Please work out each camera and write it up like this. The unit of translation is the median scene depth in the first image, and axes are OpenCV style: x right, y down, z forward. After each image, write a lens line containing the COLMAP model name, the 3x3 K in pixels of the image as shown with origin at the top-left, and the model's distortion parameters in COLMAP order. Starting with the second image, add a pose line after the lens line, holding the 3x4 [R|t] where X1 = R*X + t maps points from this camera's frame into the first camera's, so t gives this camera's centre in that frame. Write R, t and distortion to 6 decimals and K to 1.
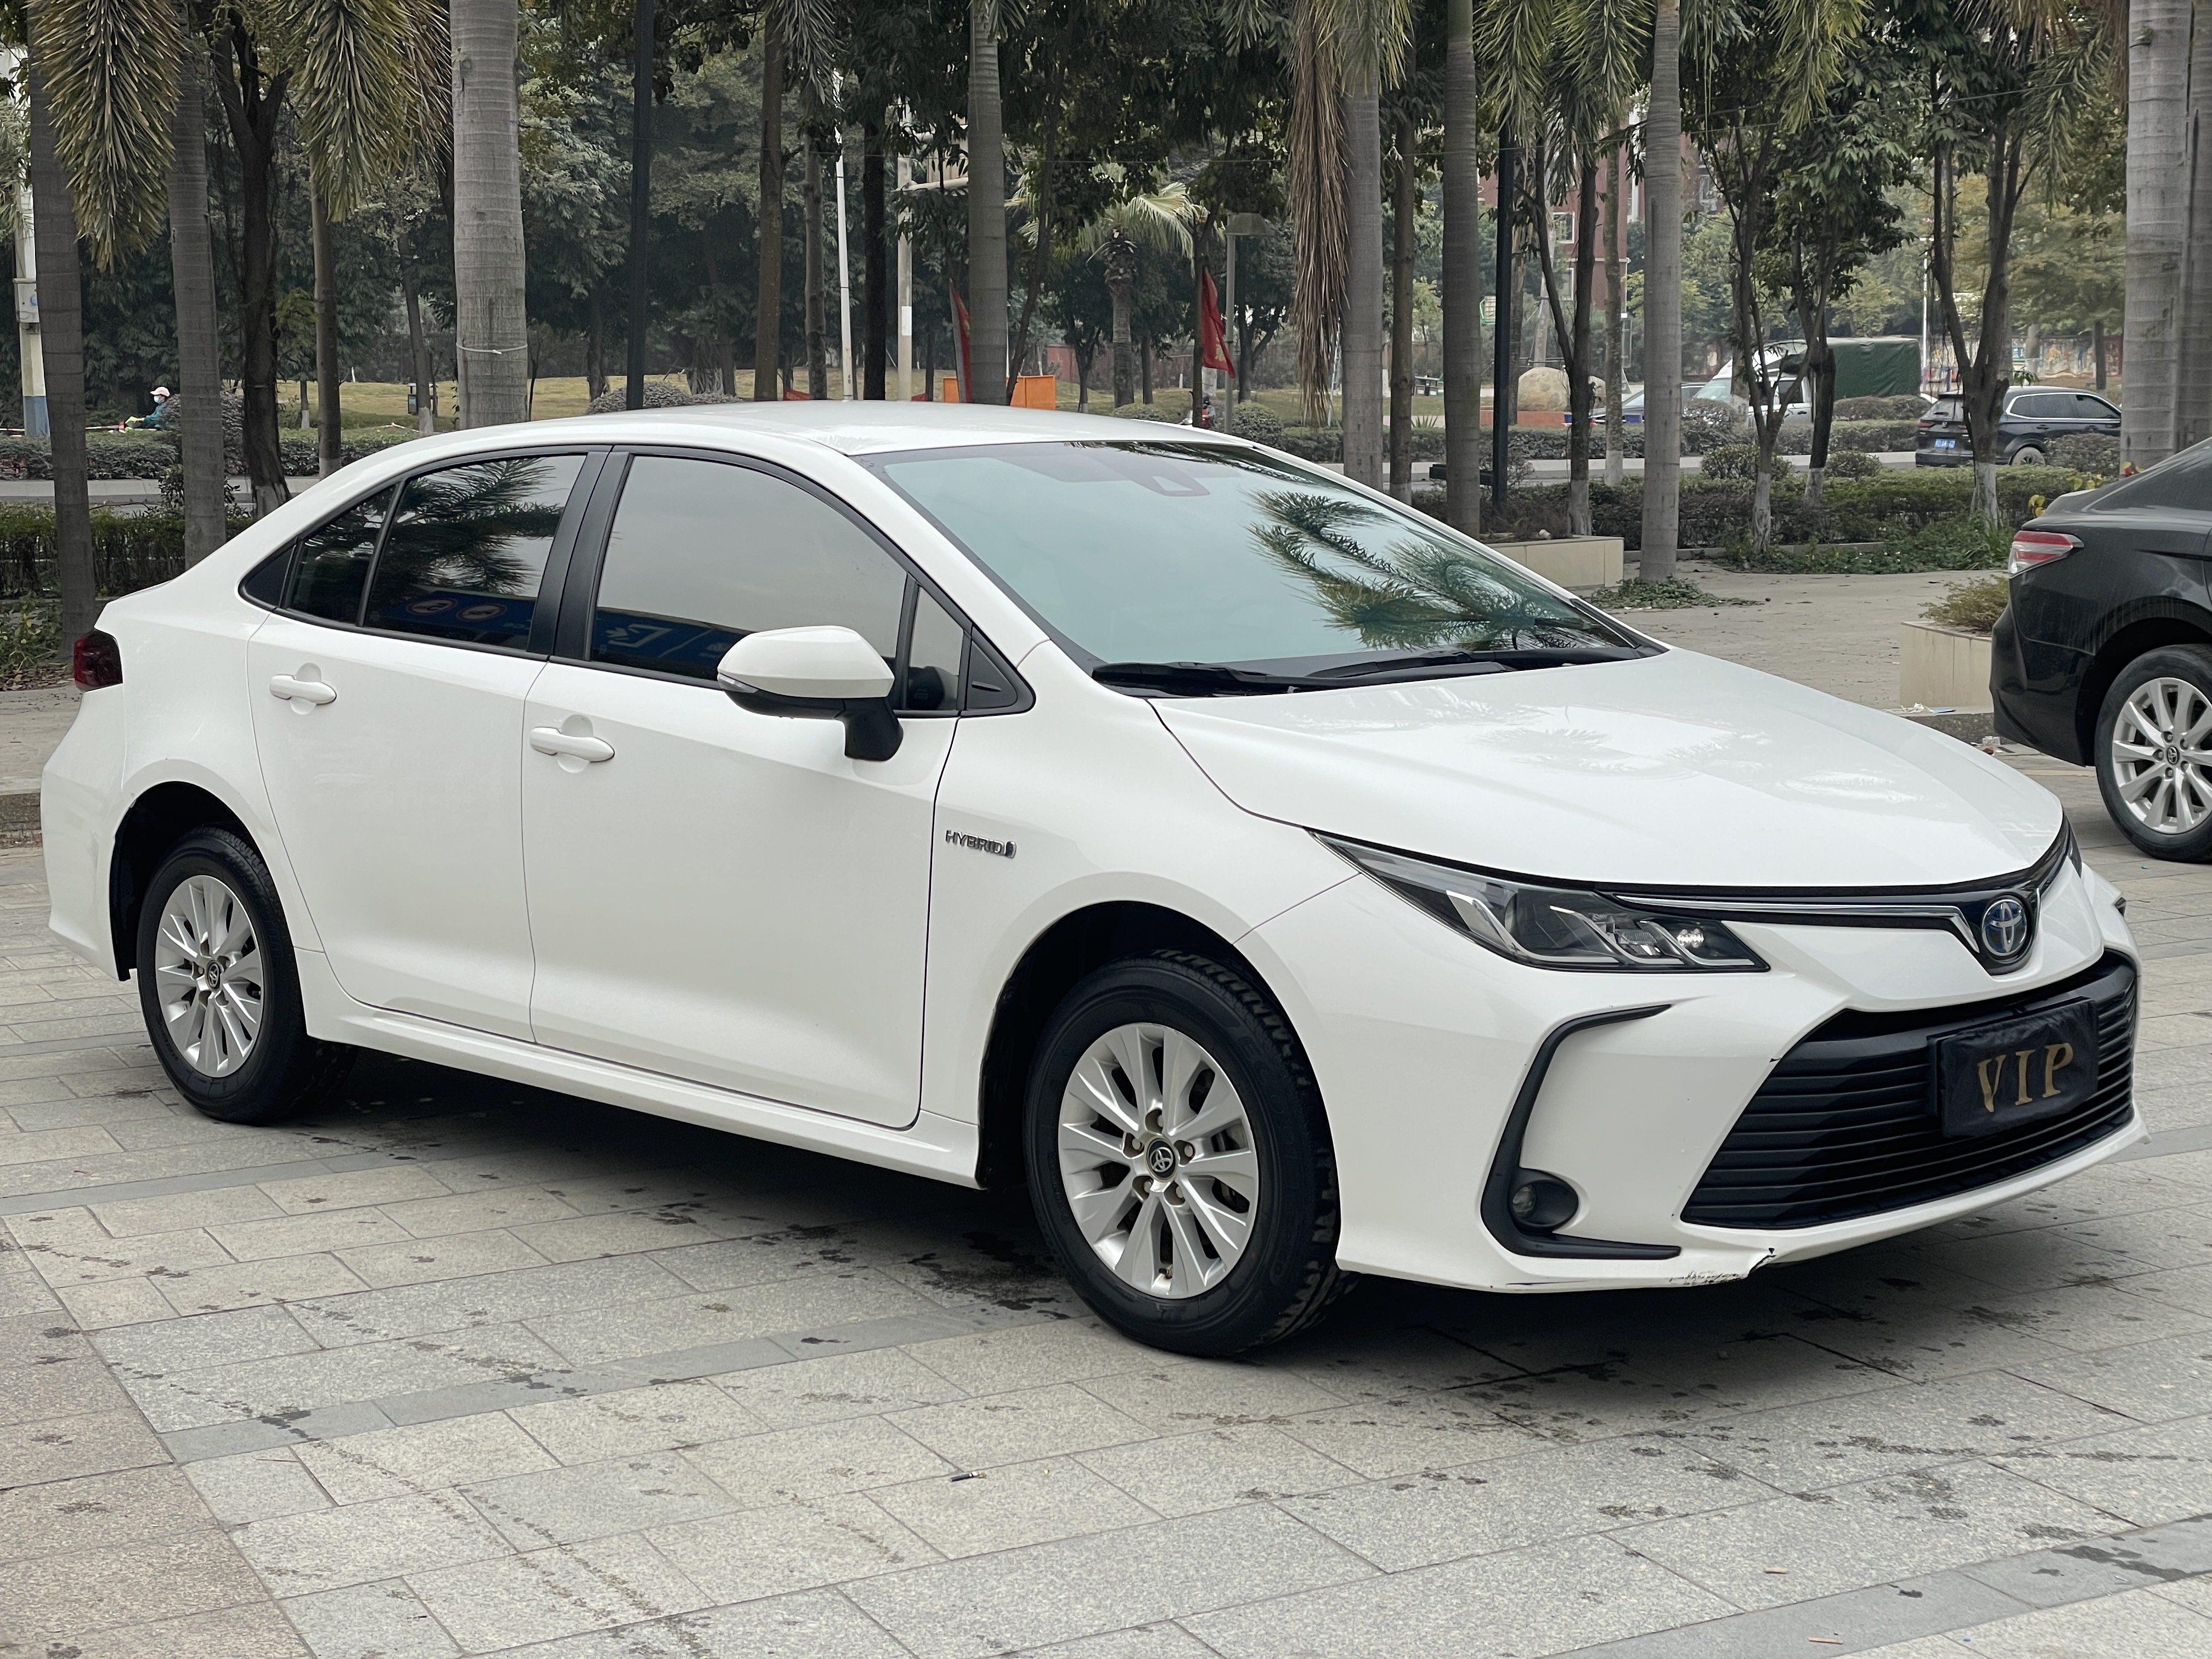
lens RADIAL K [[3288.7, 0, 1104.9], [0, 3288.7, 831.4], [0, 0, 1]] dist [0.105028, 0.000000]
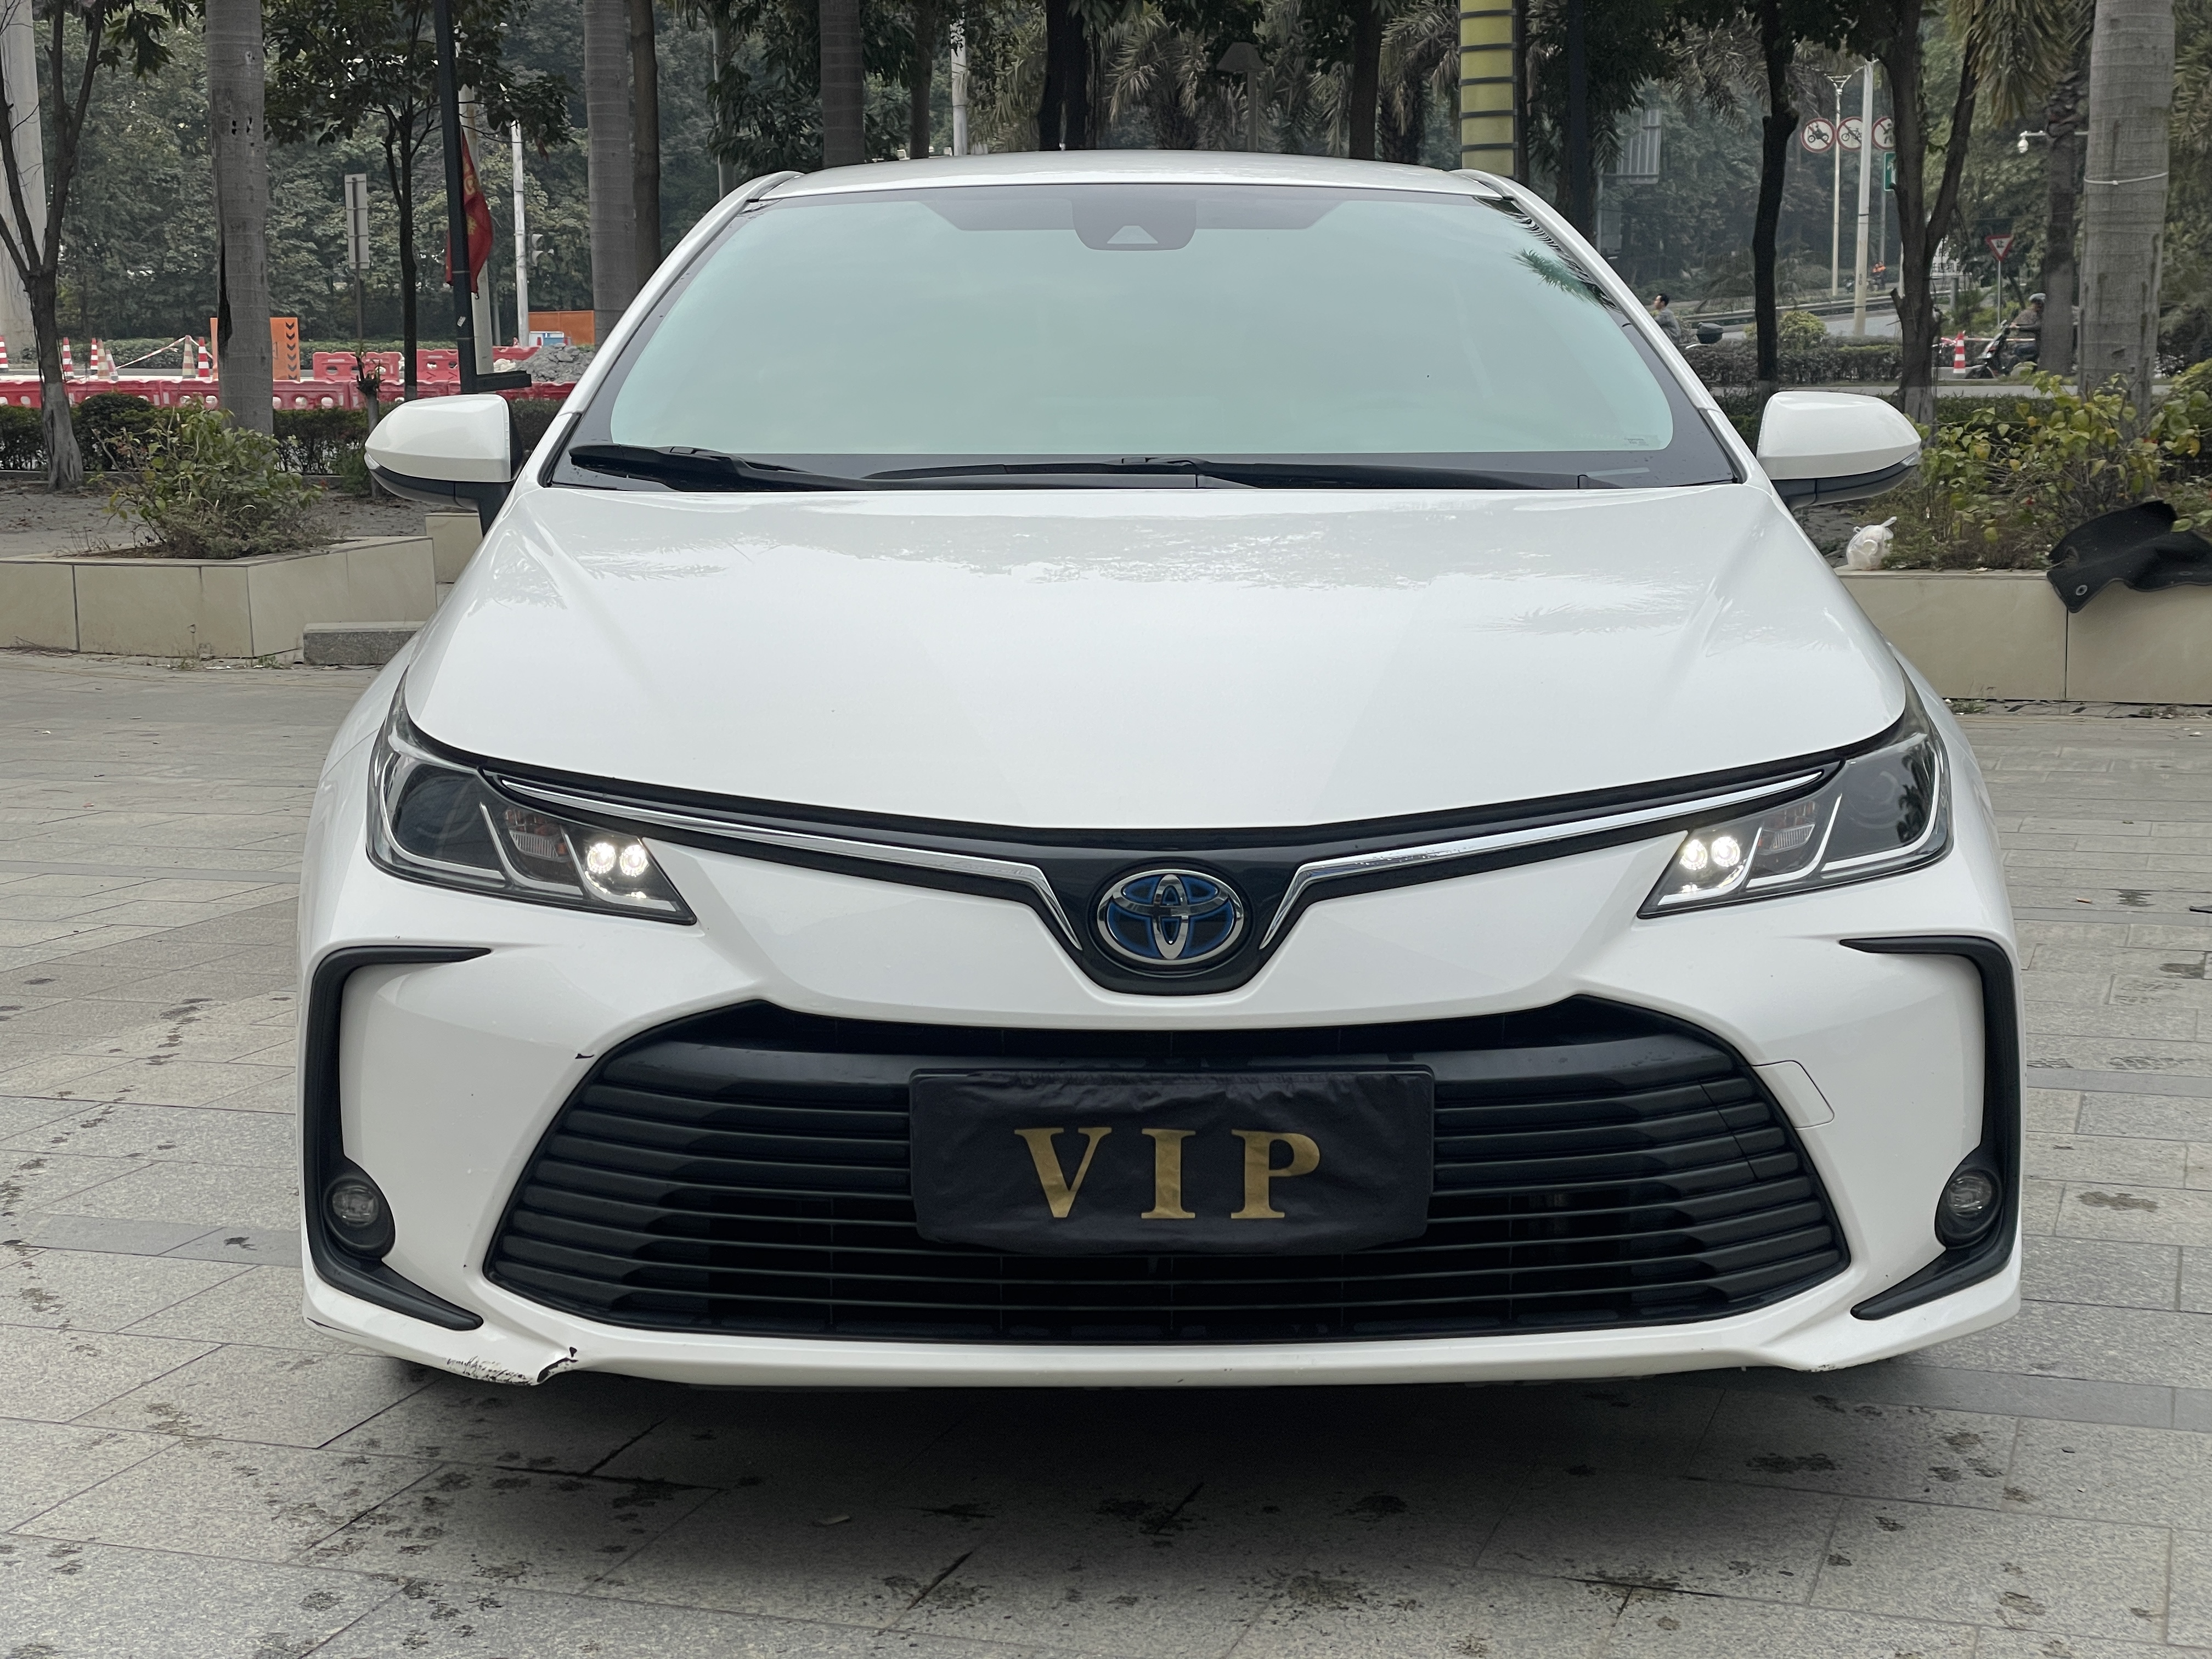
lens RADIAL K [[3288.7, 0, 1117.8], [0, 3288.7, 810.3], [0, 0, 1]] dist [0.105028, 0.000000]
pose [[0.713109, 0.104446, -0.693229, 0.675977], [-0.092550, 0.994210, 0.054590, -0.021189], [0.694918, 0.025230, 0.718647, 0.580931]]
